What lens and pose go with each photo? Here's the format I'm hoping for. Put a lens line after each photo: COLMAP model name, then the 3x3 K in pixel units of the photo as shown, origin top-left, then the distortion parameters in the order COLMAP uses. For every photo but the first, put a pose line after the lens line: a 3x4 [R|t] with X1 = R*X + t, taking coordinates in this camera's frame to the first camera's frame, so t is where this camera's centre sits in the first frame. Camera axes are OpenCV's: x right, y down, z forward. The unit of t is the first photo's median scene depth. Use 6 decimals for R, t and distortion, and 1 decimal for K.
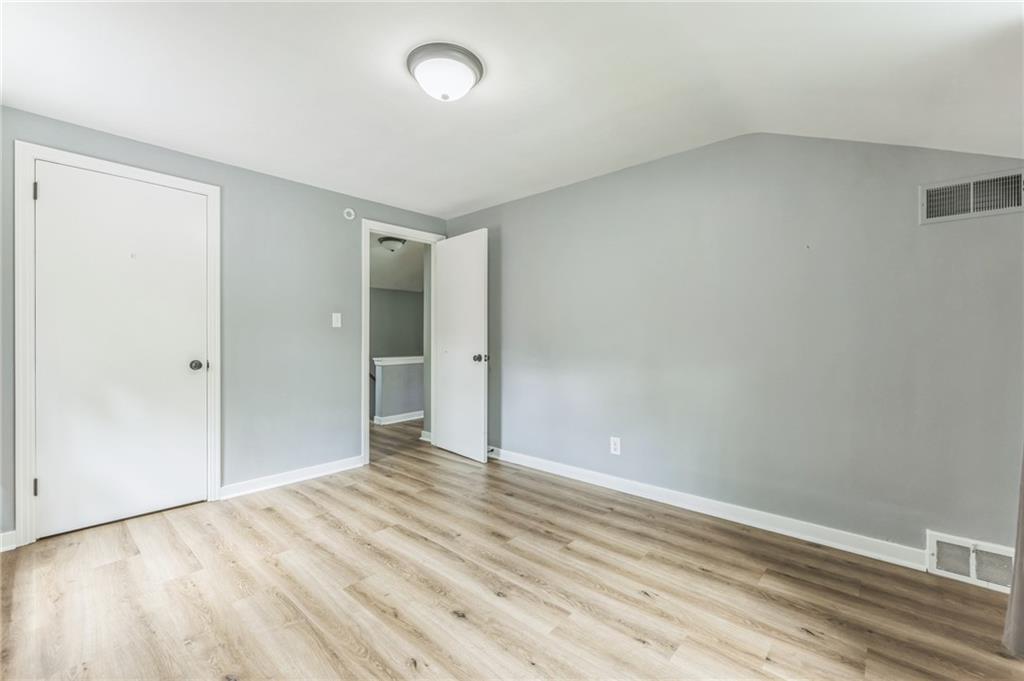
lens RADIAL K [[414.6, 0, 510.4], [0, 414.6, 340.4], [0, 0, 1]] dist [0.001540, 0.000069]
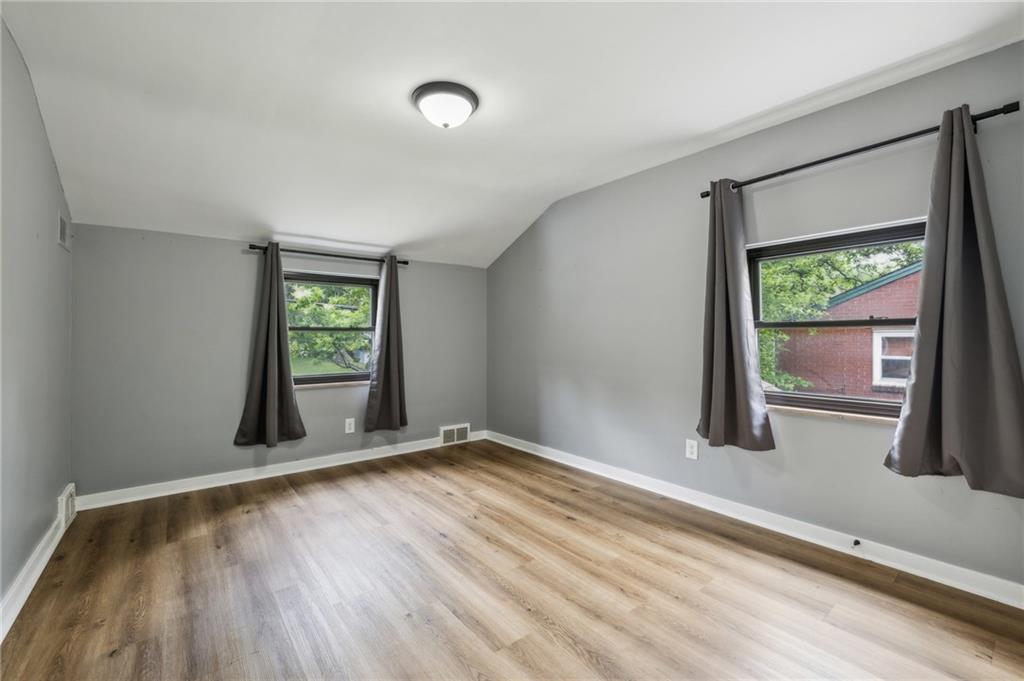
lens RADIAL K [[414.6, 0, 512.8], [0, 414.6, 339.3], [0, 0, 1]] dist [0.001540, 0.000069]
pose [[-0.986597, 0.001011, 0.163174, -0.493379], [0.003280, 0.999902, 0.013634, -0.013876], [-0.163144, 0.013987, -0.986503, 1.974655]]
